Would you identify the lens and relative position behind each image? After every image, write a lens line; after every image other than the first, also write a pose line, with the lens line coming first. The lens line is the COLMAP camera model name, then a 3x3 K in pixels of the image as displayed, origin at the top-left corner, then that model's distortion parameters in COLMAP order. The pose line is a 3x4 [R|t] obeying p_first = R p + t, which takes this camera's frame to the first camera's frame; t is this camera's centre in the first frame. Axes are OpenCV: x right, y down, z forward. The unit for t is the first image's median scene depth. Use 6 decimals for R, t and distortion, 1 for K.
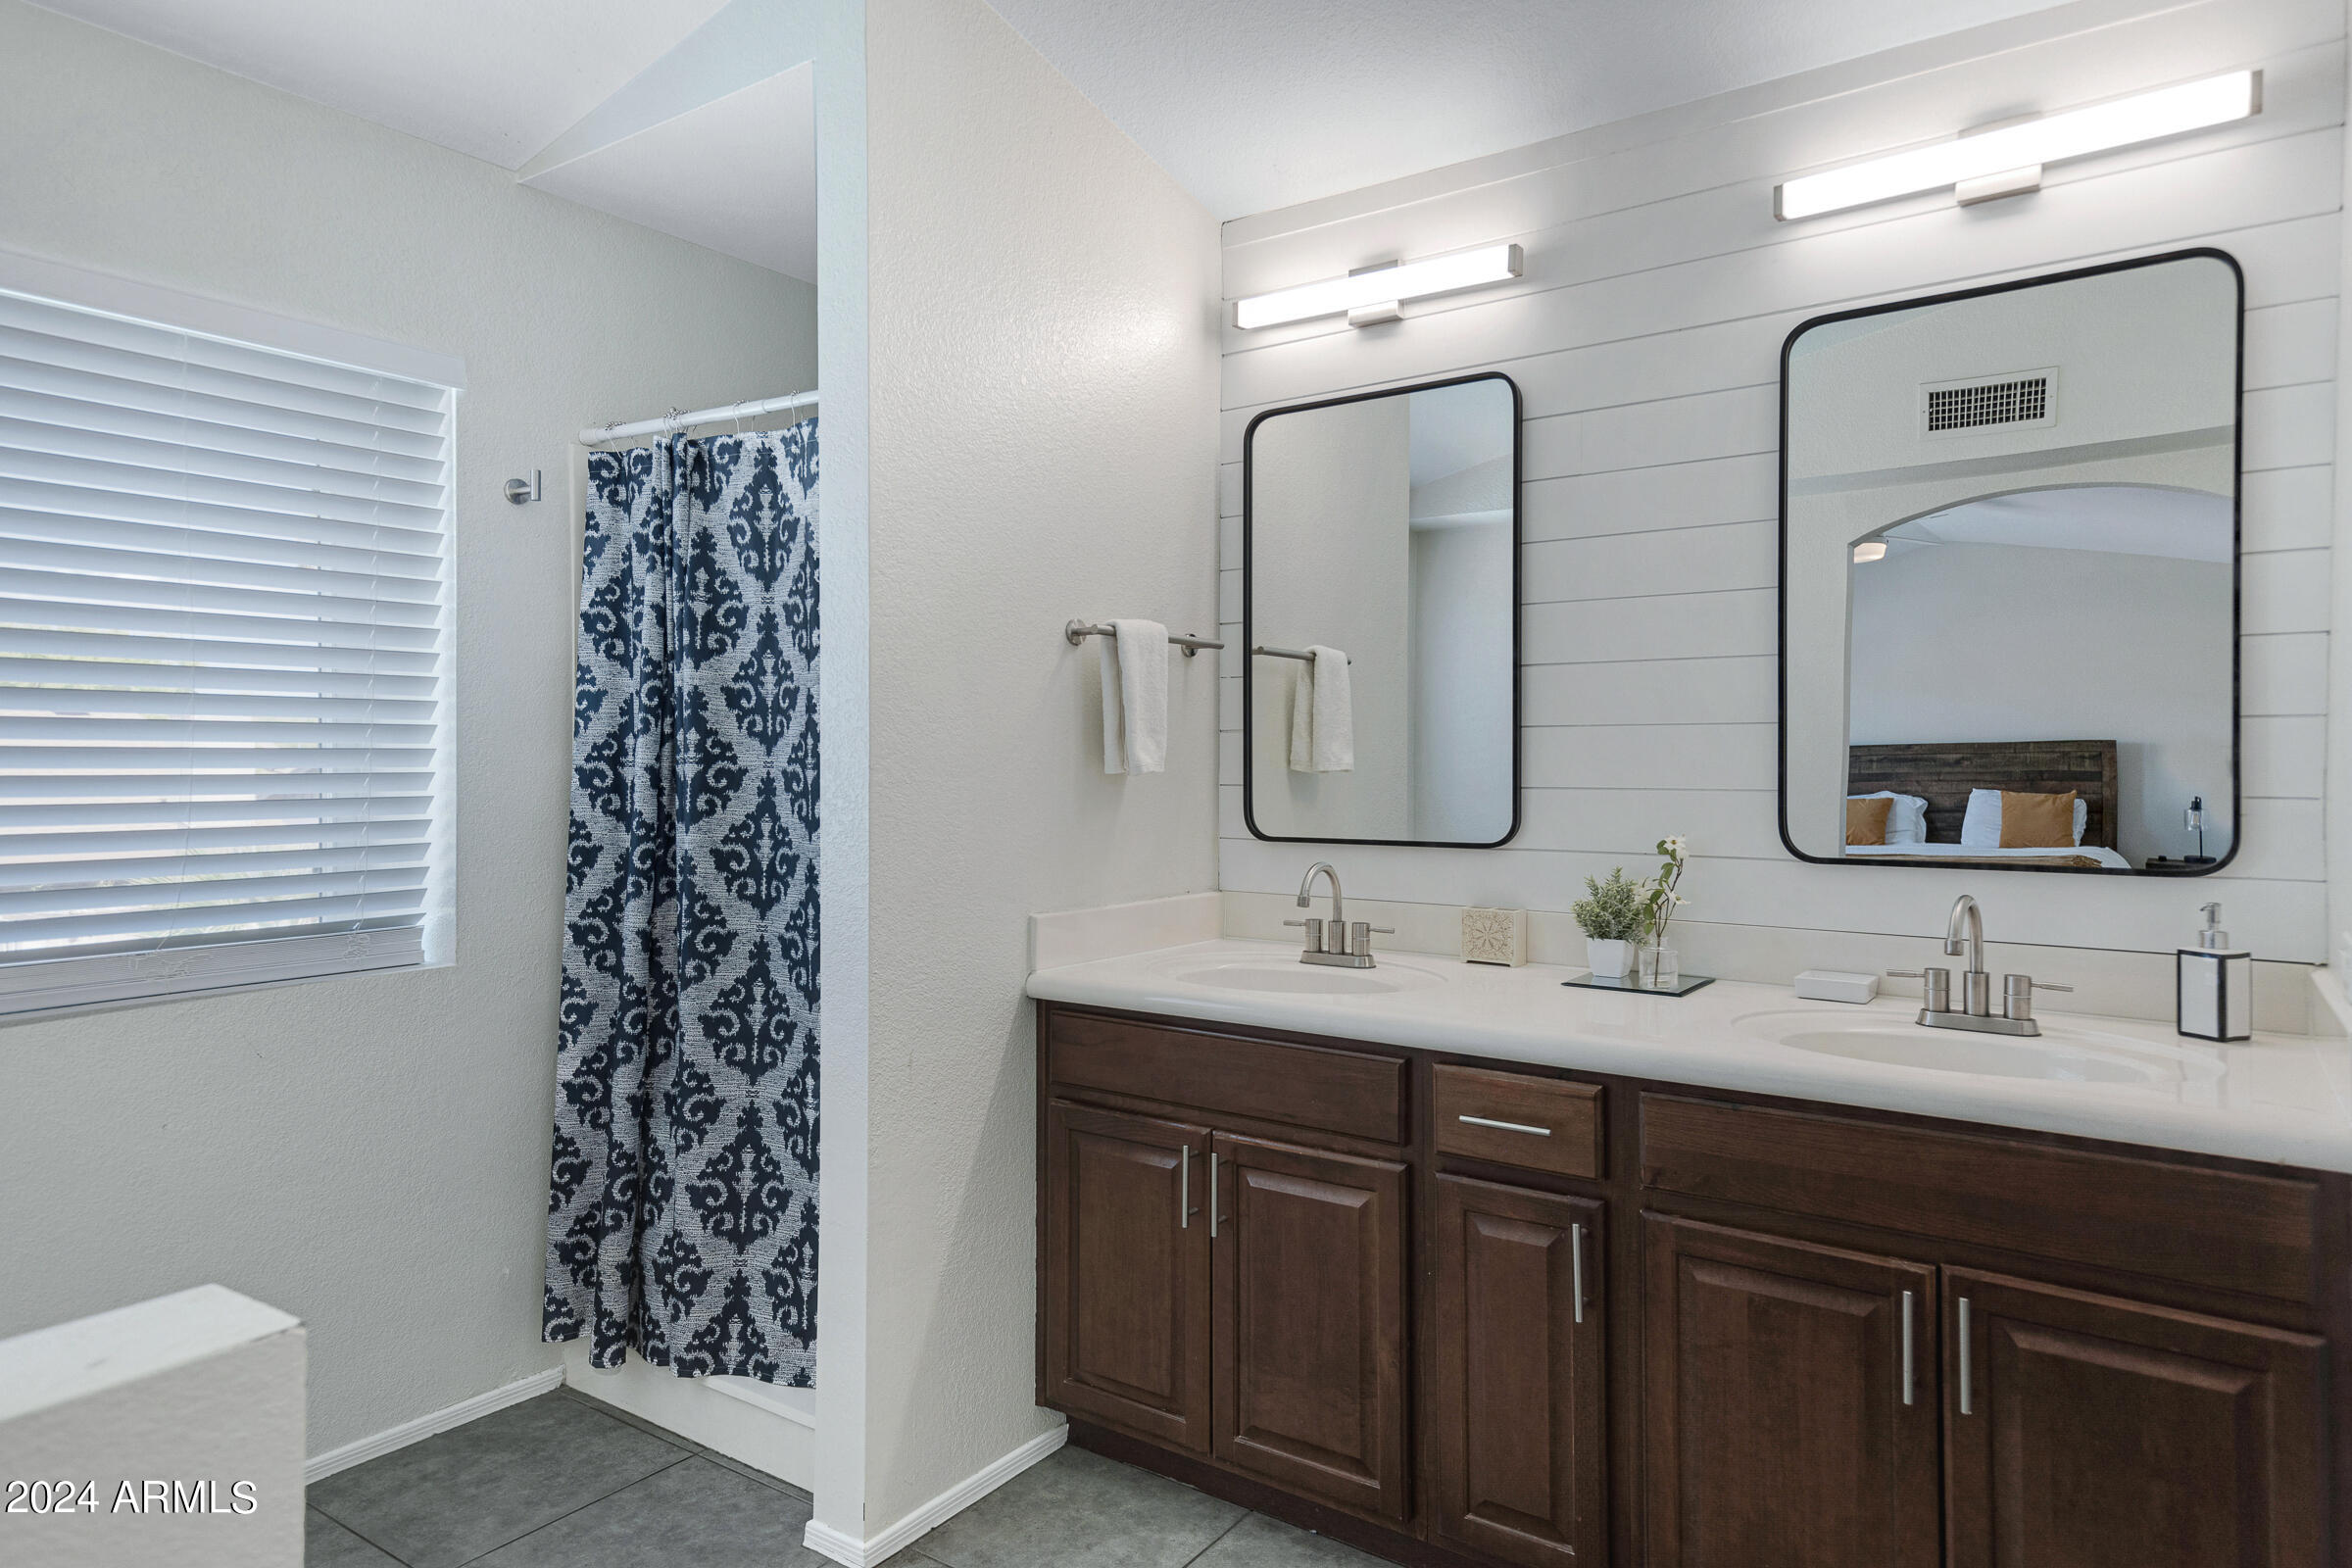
lens RADIAL K [[1397.1, 0, 1178.1], [0, 1397.1, 756.2], [0, 0, 1]] dist [0.022061, 0.000799]
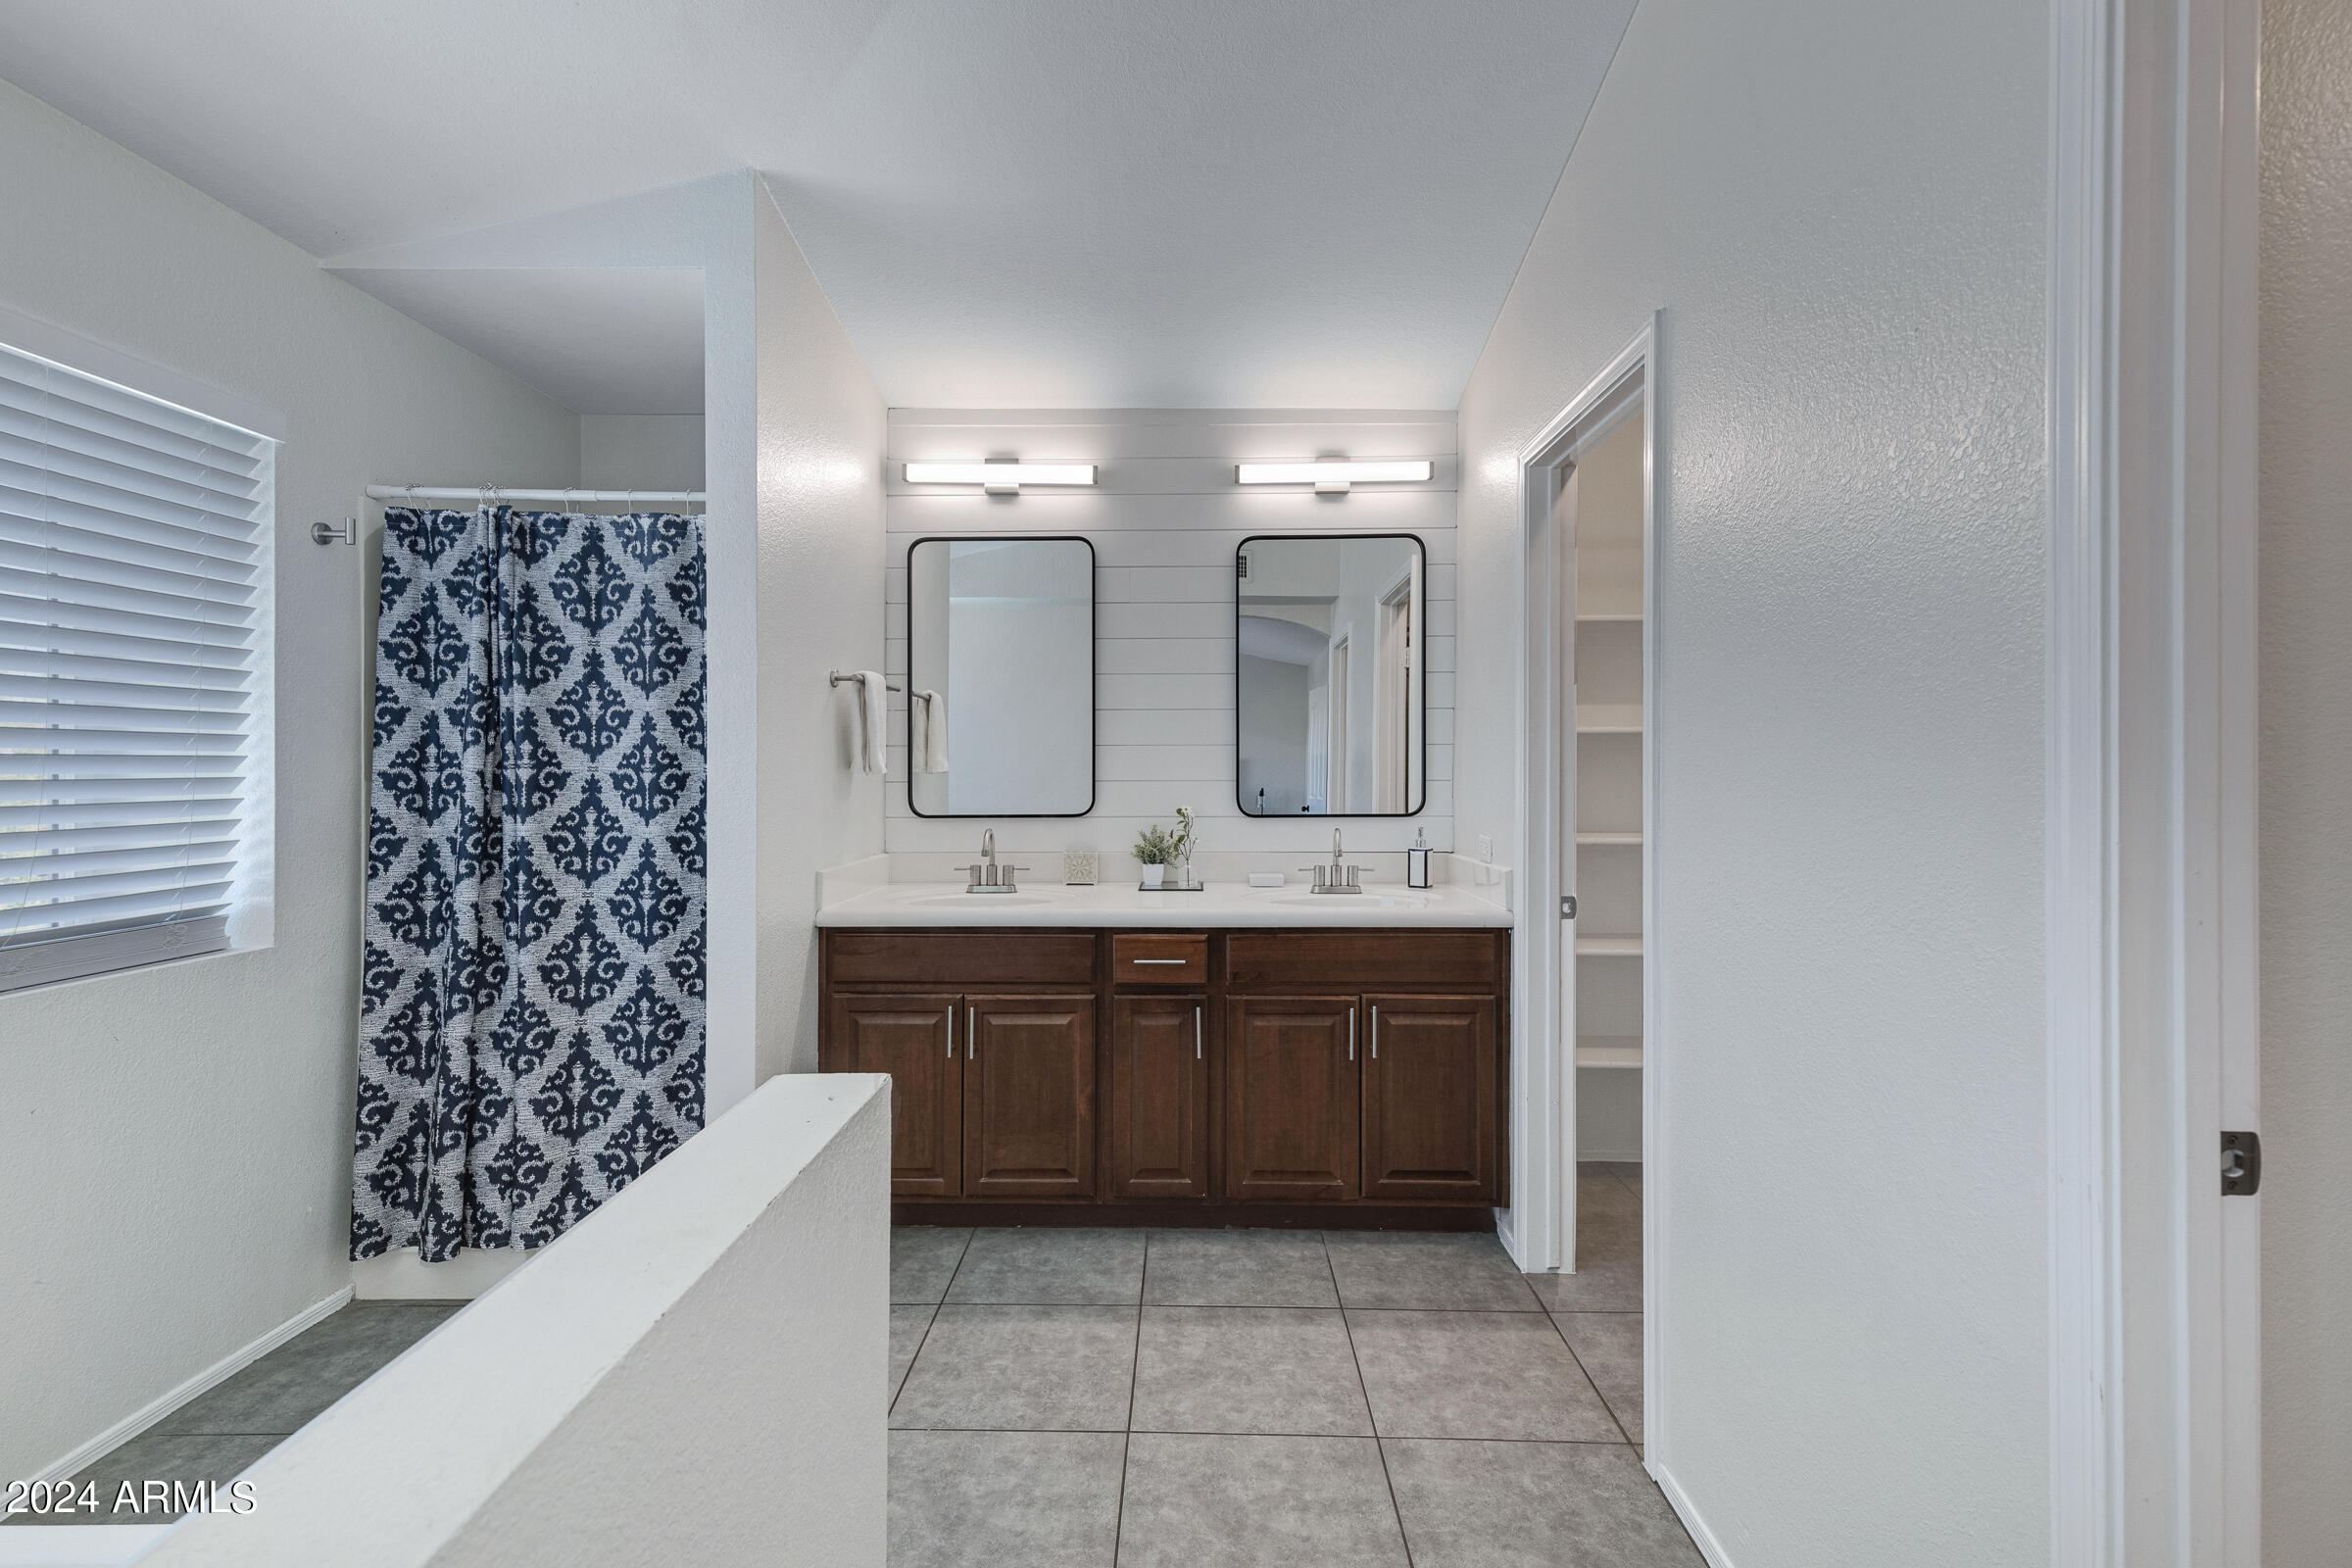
lens RADIAL K [[1029.8, 0, 1175.3], [0, 1029.8, 766.5], [0, 0, 1]] dist [-0.001033, -0.000087]
pose [[0.825390, -0.002462, 0.564558, -0.385521], [0.001038, 0.999995, 0.002843, 0.001432], [-0.564562, -0.001761, 0.825389, -0.099098]]
